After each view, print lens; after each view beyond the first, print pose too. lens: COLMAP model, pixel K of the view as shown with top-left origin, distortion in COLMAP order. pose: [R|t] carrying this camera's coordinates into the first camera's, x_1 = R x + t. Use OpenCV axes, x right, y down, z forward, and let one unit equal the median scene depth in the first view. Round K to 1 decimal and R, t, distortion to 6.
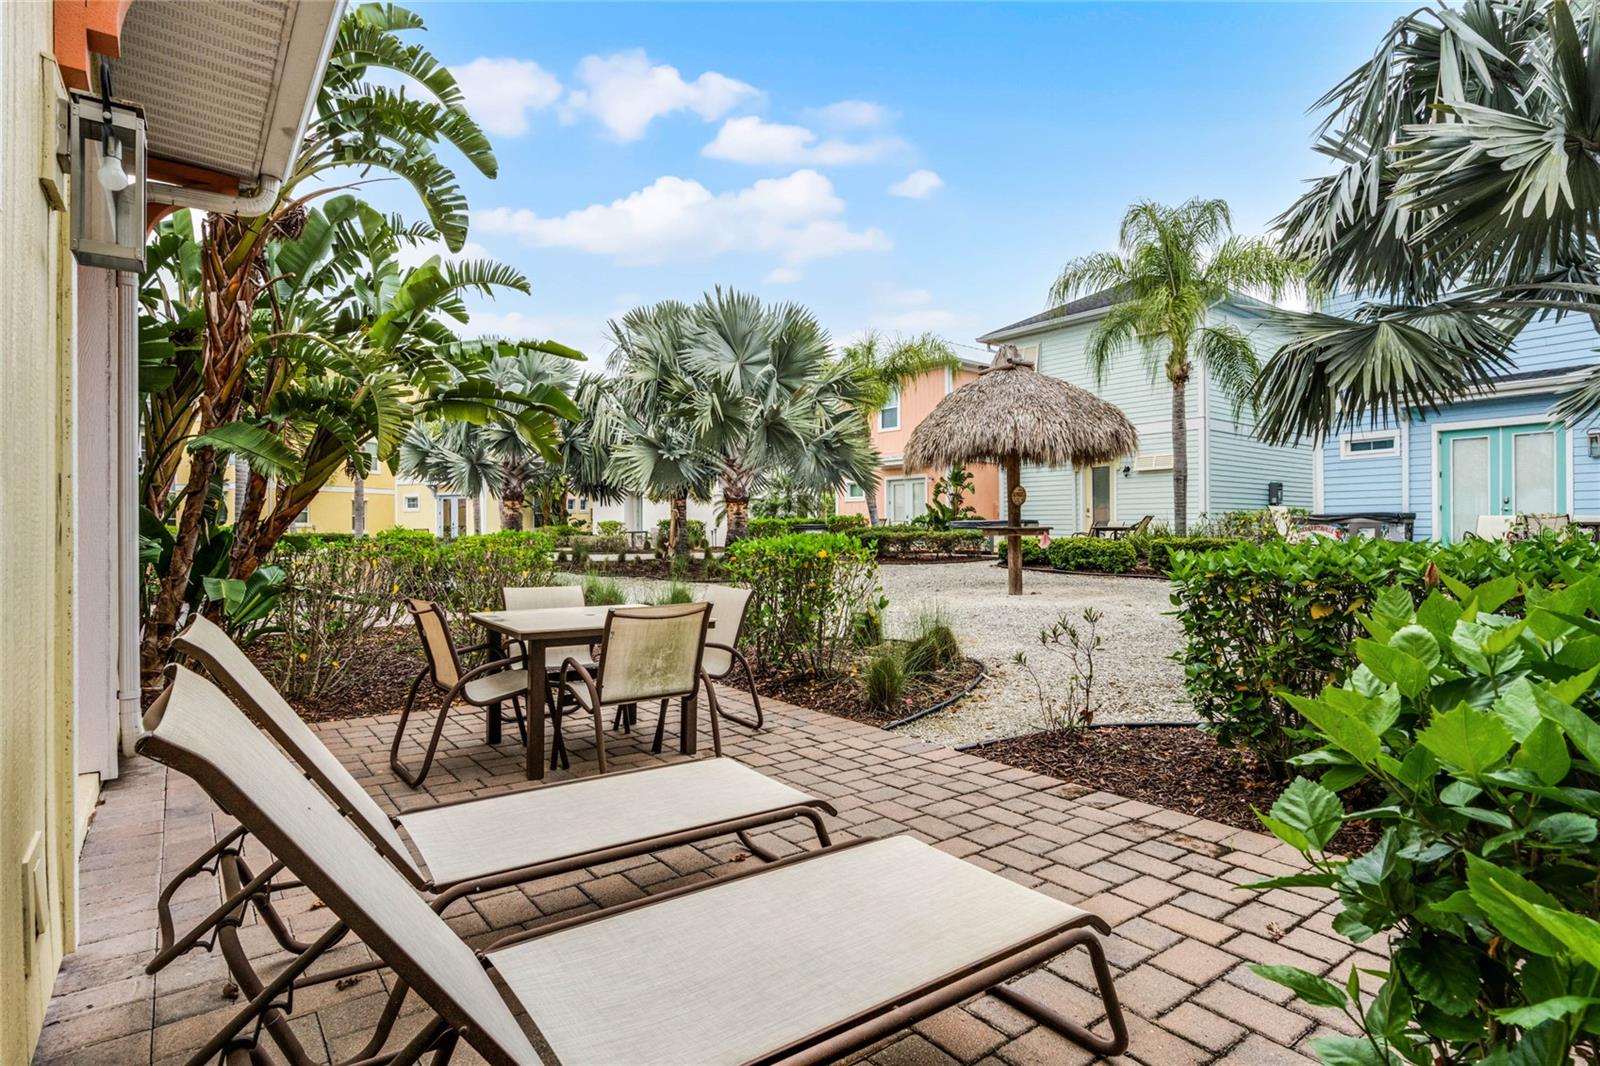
lens RADIAL K [[843.2, 0, 788.2], [0, 843.2, 528.5], [0, 0, 1]] dist [0.009096, -0.007763]
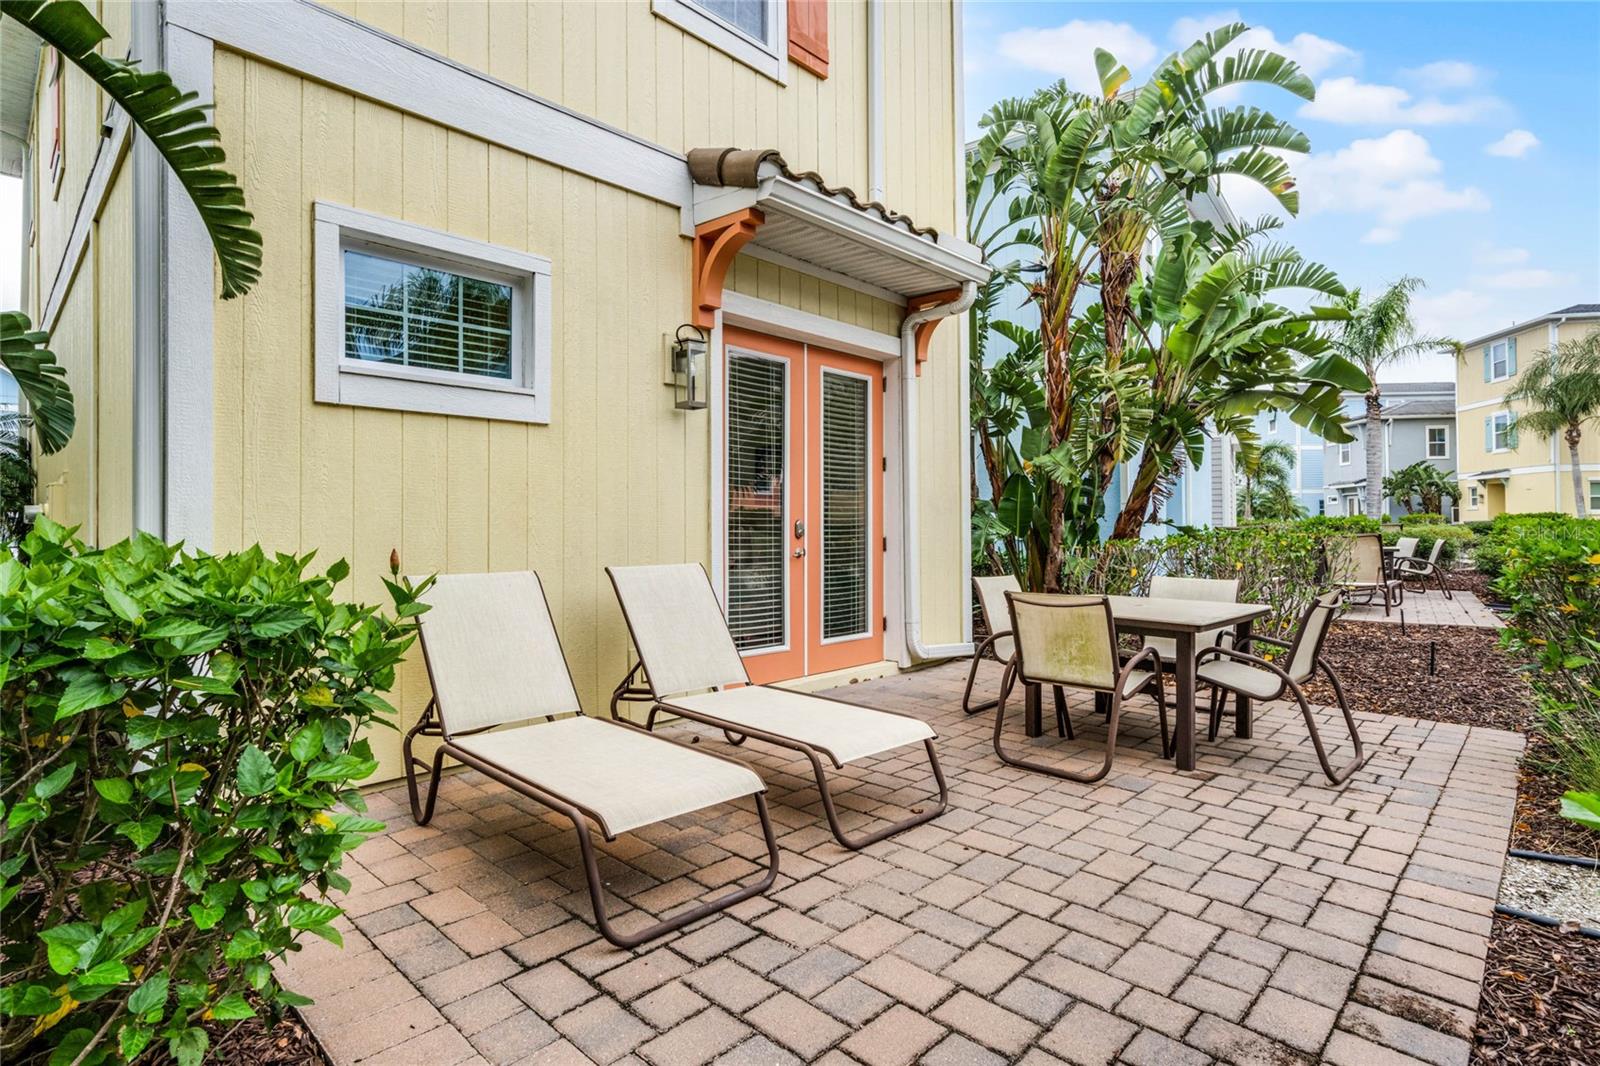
lens RADIAL K [[789.4, 0, 784.6], [0, 789.4, 529.2], [0, 0, 1]] dist [-0.014208, 0.002845]
pose [[0.150419, 0.013406, -0.988531, 0.752542], [0.002124, 0.999901, 0.013883, -0.004691], [0.988620, -0.004188, 0.150376, 0.514840]]
